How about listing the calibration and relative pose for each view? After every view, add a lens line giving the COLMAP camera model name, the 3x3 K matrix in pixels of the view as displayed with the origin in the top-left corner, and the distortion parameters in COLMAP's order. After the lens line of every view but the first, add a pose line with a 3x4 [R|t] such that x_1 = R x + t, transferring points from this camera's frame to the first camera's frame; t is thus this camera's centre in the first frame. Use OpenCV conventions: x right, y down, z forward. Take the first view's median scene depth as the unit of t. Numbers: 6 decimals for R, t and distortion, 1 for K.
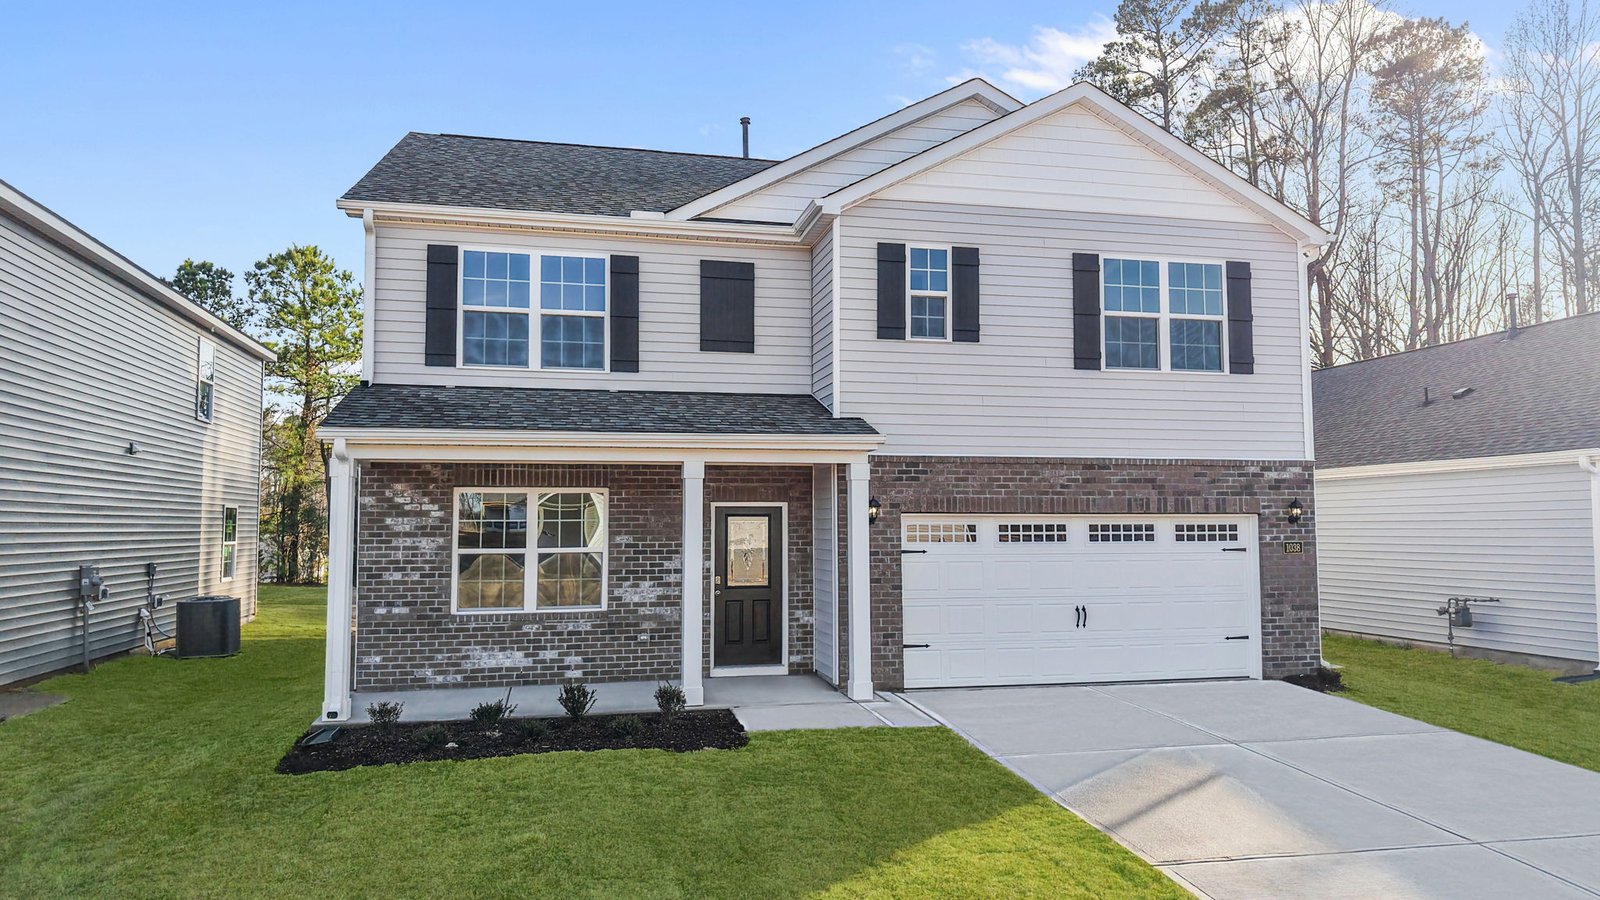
lens RADIAL K [[1071.8, 0, 813.1], [0, 1071.8, 447.6], [0, 0, 1]] dist [0.025550, -0.033835]
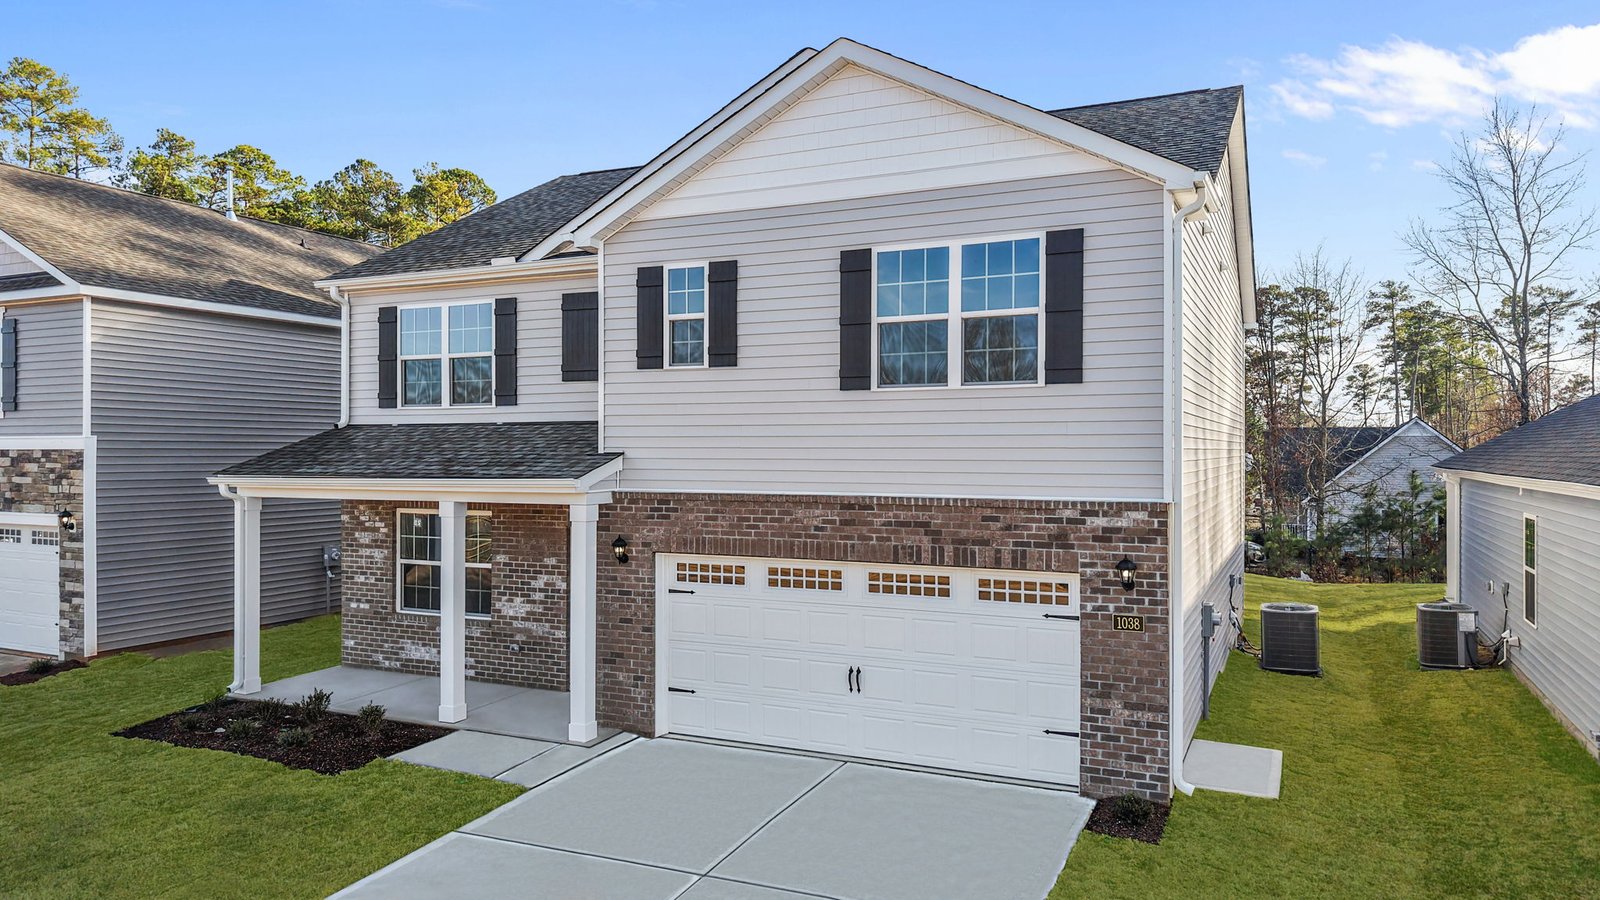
lens RADIAL K [[1071.8, 0, 813.1], [0, 1071.8, 440.9], [0, 0, 1]] dist [0.025550, -0.033835]
pose [[0.789907, -0.002015, -0.613224, 0.741446], [0.041951, 0.997829, 0.050759, -0.076634], [0.611791, -0.065820, 0.788277, 0.318240]]
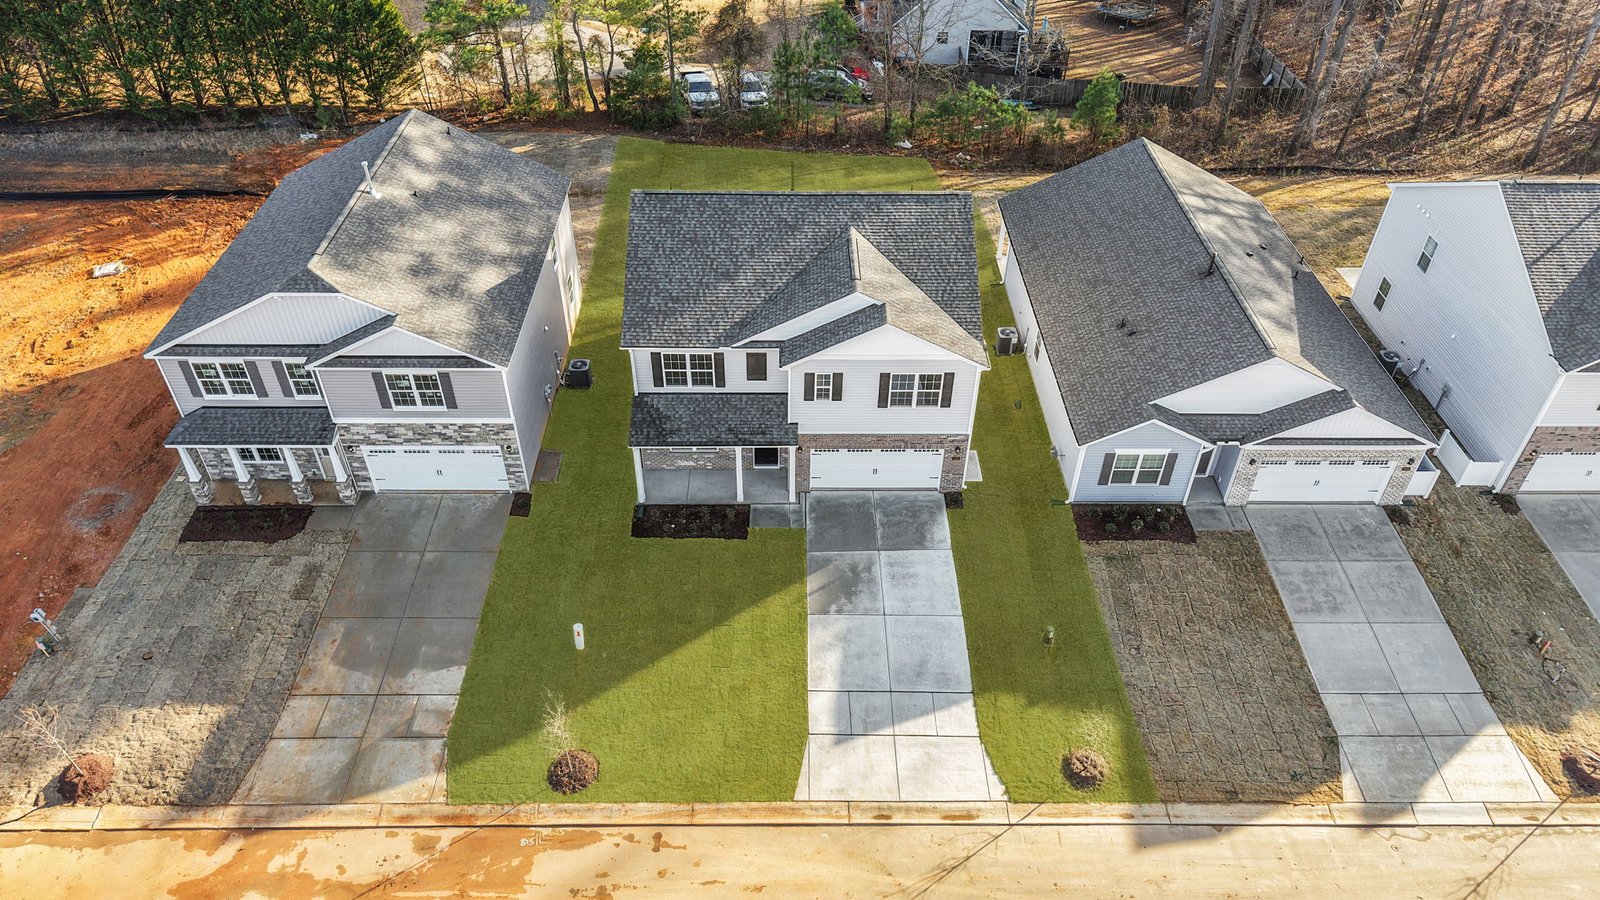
lens RADIAL K [[1071.8, 0, 825.7], [0, 1071.8, 443.4], [0, 0, 1]] dist [0.025550, -0.033835]
pose [[0.979738, 0.148088, -0.134848, 0.497665], [-0.013076, 0.719138, 0.694745, -1.922160], [0.199858, -0.678904, 0.706503, -1.042497]]
